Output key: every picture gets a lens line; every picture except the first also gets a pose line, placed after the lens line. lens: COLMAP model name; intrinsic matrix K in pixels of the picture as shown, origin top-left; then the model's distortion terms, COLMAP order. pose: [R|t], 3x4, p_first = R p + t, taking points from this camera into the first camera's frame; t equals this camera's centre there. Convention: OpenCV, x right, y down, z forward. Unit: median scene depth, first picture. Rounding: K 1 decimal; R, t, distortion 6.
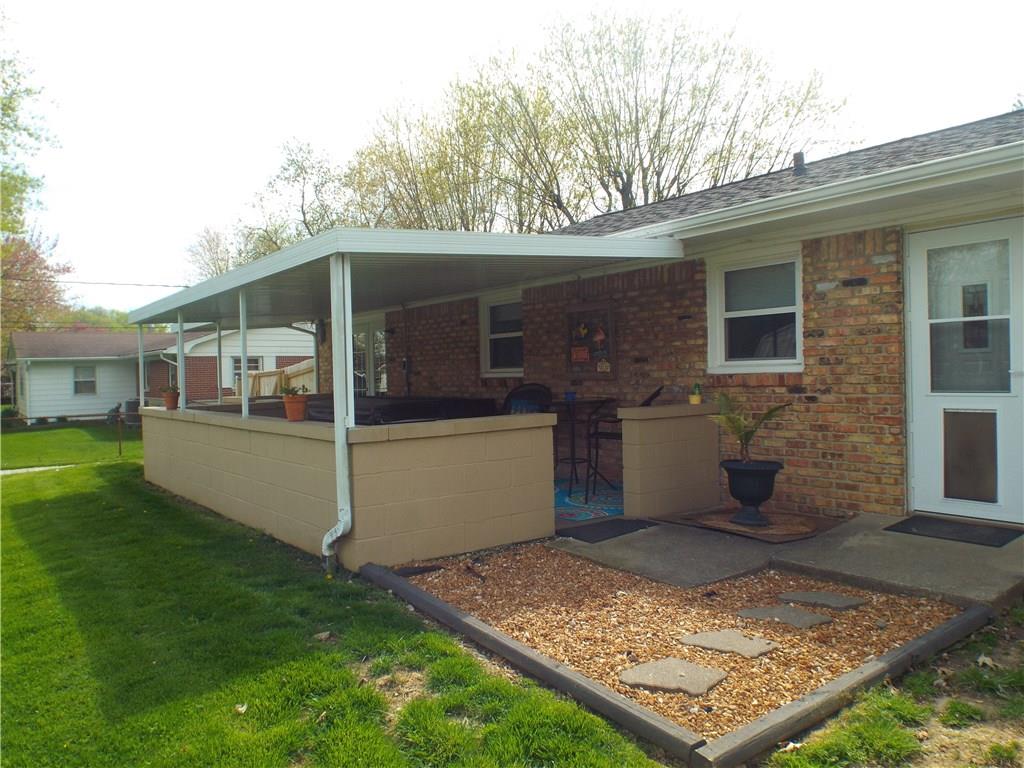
lens RADIAL K [[772.6, 0, 526.0], [0, 772.6, 384.2], [0, 0, 1]] dist [-0.006337, -0.009212]
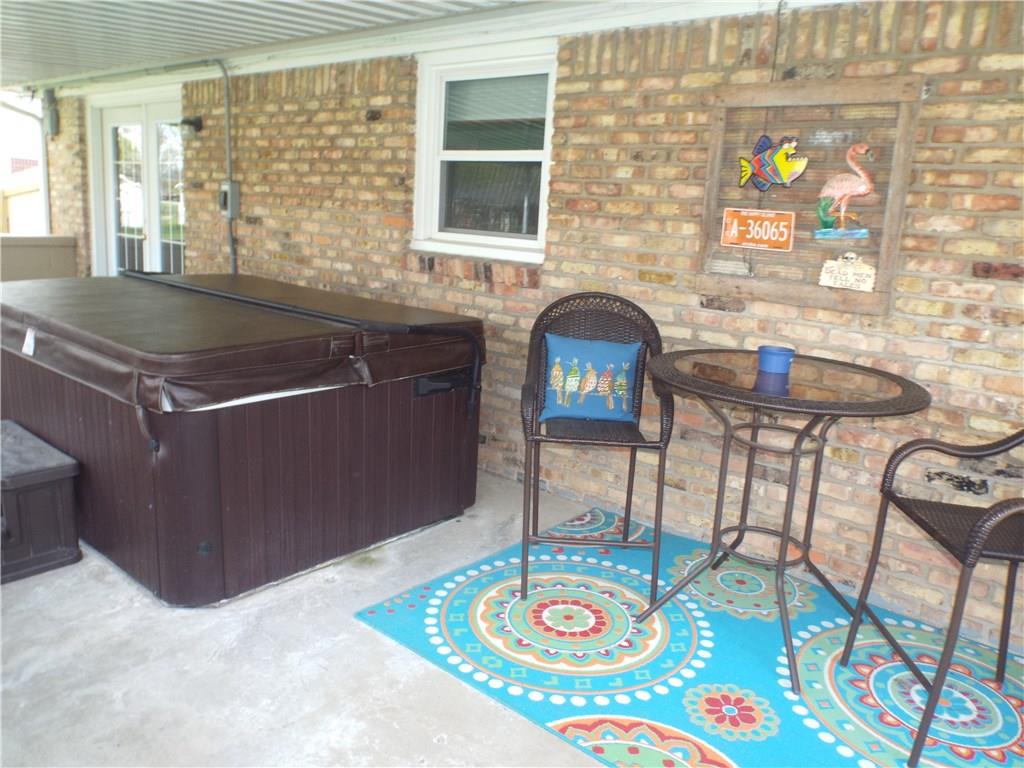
lens RADIAL K [[772.6, 0, 526.0], [0, 772.6, 384.2], [0, 0, 1]] dist [-0.006337, -0.009212]
pose [[0.970033, 0.039286, 0.239774, -0.098632], [-0.086376, 0.978136, 0.189182, -0.021994], [-0.227100, -0.204223, 0.952218, 0.547279]]
